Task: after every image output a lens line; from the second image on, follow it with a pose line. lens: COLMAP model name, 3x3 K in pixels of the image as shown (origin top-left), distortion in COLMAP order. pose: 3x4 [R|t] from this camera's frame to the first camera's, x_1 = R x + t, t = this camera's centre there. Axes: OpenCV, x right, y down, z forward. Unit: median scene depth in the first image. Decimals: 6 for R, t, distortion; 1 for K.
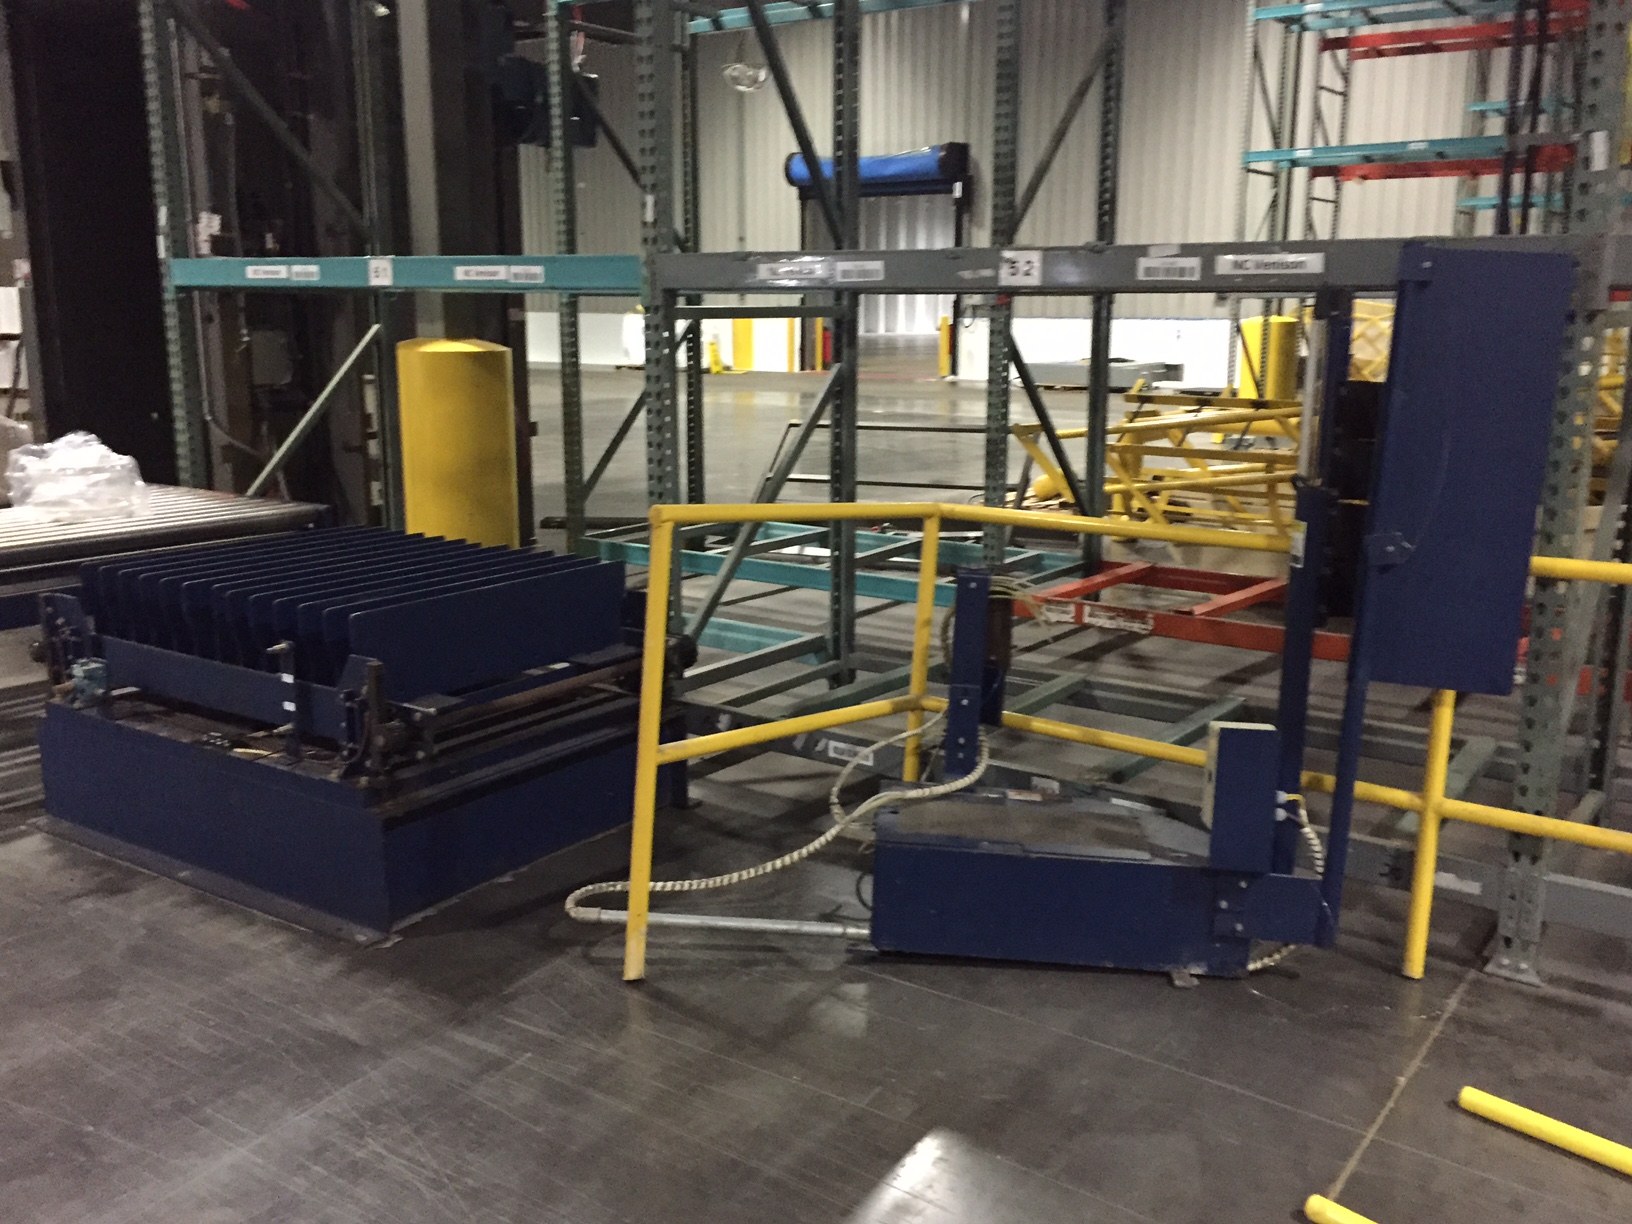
lens RADIAL K [[1481.9, 0, 816.0], [0, 1481.9, 612.0], [0, 0, 1]] dist [0.042678, -0.003698]
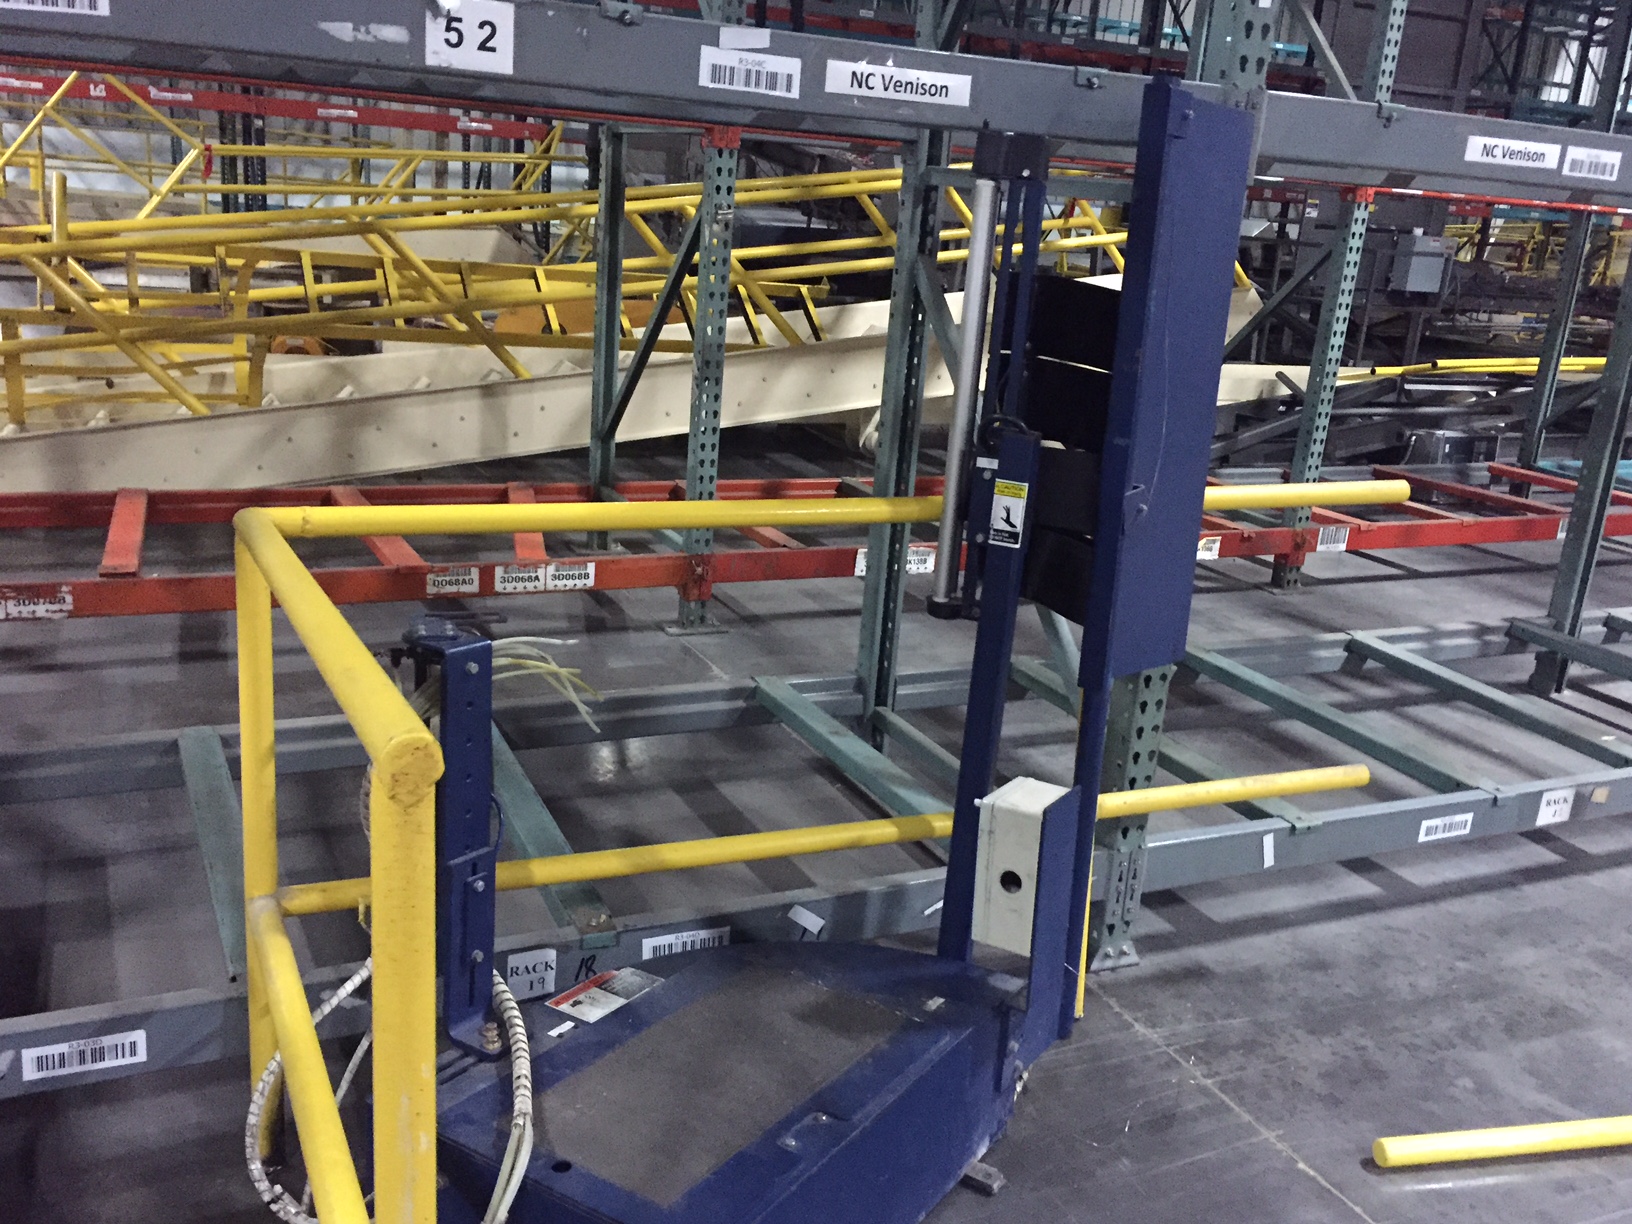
lens RADIAL K [[1475.0, 0, 816.0], [0, 1475.0, 612.0], [0, 0, 1]] dist [0.090892, -0.134160]
pose [[0.475472, -0.218630, 0.852131, -0.269838], [0.103994, 0.975804, 0.192334, -0.122595], [-0.873563, -0.002833, 0.486703, 0.635489]]
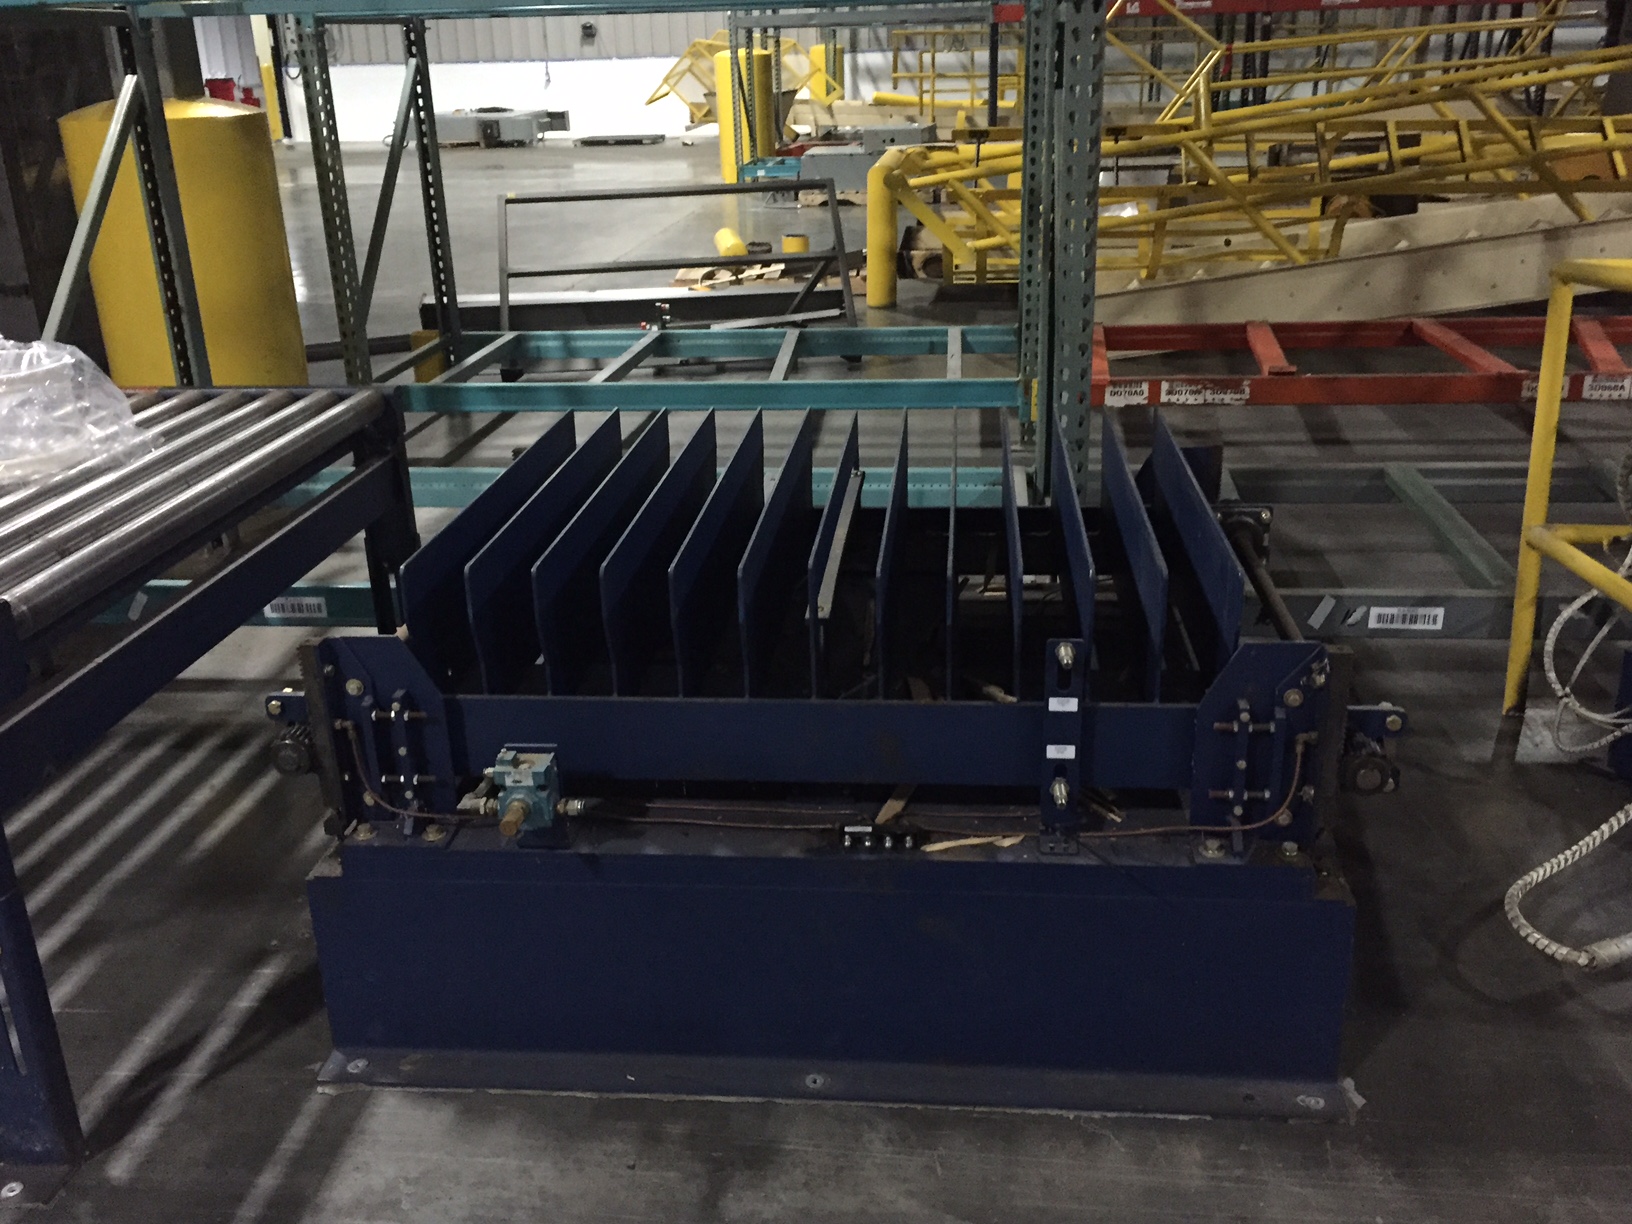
lens RADIAL K [[1475.0, 0, 816.0], [0, 1475.0, 612.0], [0, 0, 1]] dist [0.090892, -0.134160]
pose [[0.871704, -0.205002, 0.445091, -0.639543], [0.133856, 0.973359, 0.186161, -0.098246], [-0.471396, -0.102699, 0.875922, 0.540552]]
